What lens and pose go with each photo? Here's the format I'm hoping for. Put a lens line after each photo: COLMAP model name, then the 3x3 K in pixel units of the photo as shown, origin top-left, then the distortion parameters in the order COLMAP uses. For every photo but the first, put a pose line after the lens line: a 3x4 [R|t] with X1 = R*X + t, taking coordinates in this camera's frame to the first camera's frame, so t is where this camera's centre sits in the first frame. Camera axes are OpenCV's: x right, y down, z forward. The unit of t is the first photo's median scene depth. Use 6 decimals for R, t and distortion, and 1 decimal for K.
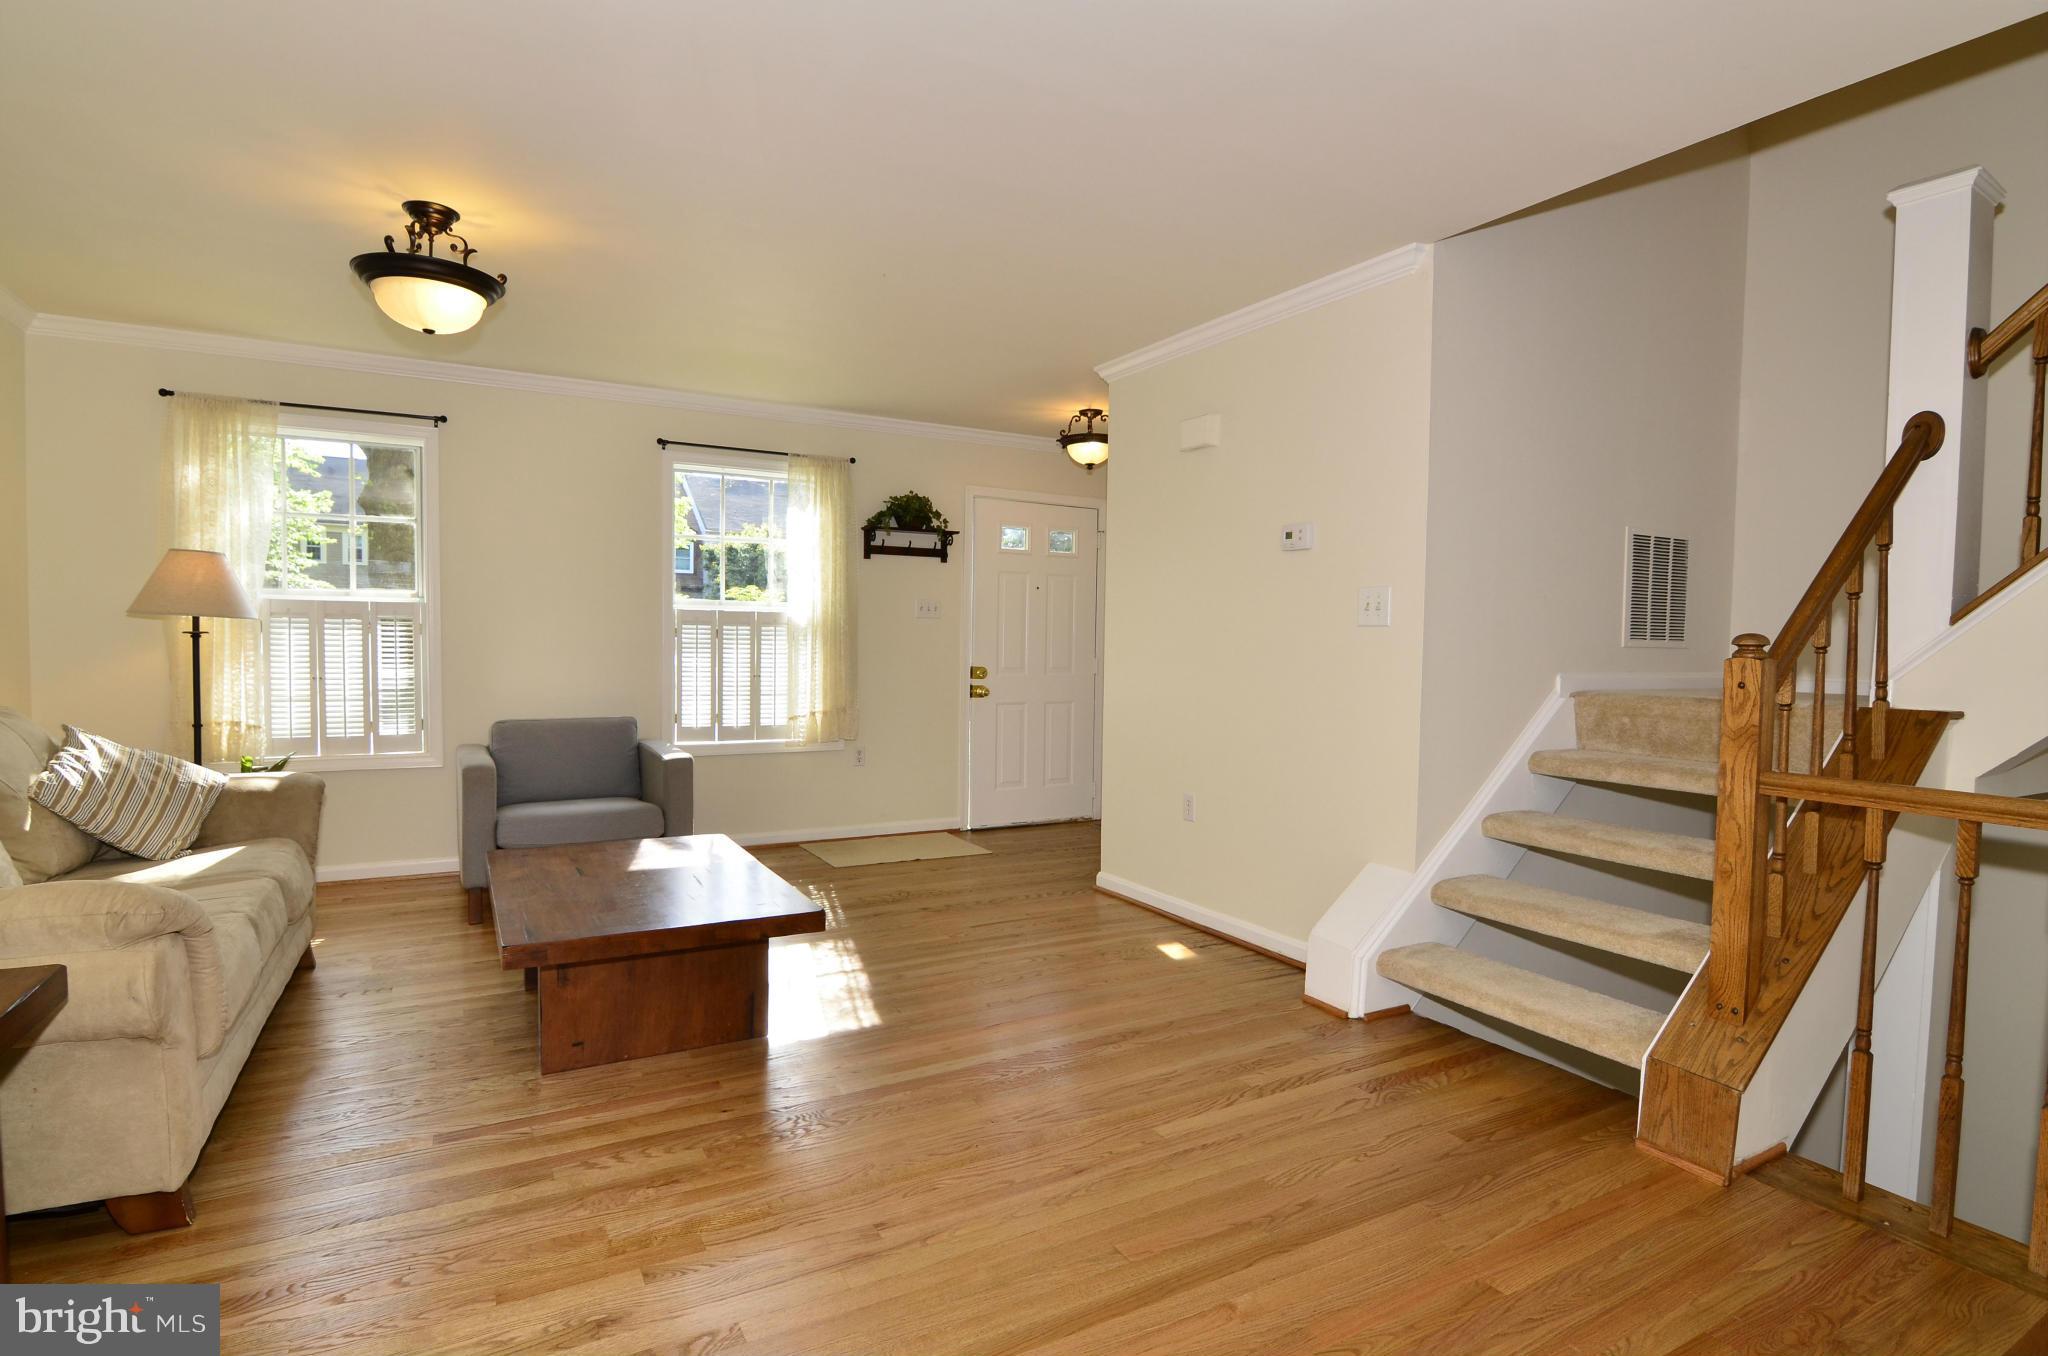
lens RADIAL K [[1018.2, 0, 1012.8], [0, 1018.2, 683.7], [0, 0, 1]] dist [0.000610, -0.015484]
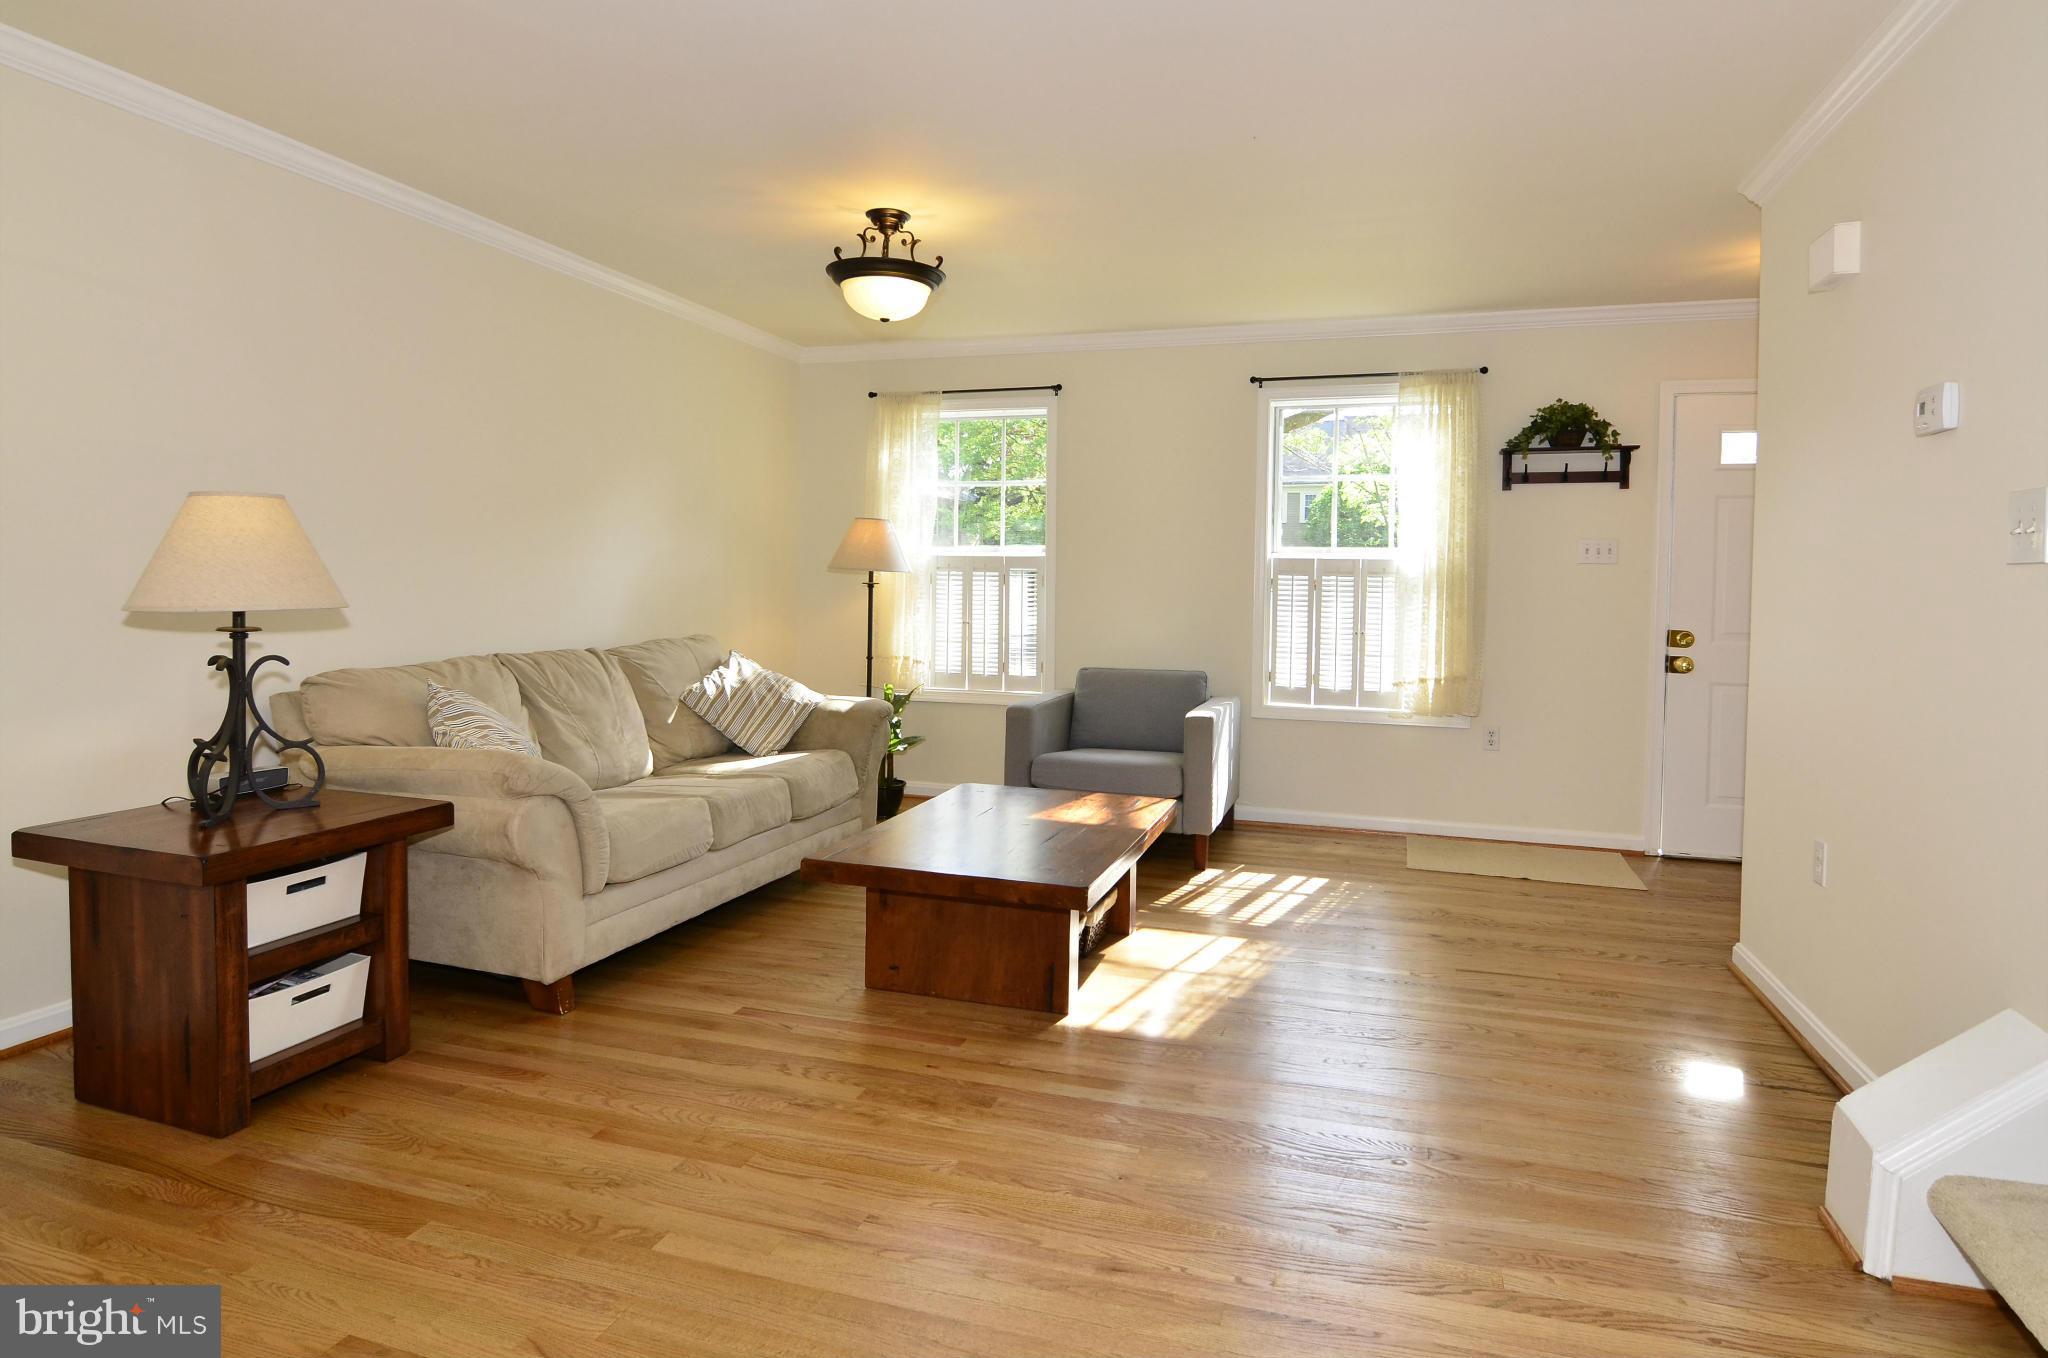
lens RADIAL K [[1131.0, 0, 1056.4], [0, 1131.0, 618.0], [0, 0, 1]] dist [0.006495, -0.021844]
pose [[0.689787, 0.019149, -0.723759, 0.286047], [-0.035606, 0.999338, -0.007495, -0.004486], [0.723136, 0.030940, 0.690012, 0.155583]]
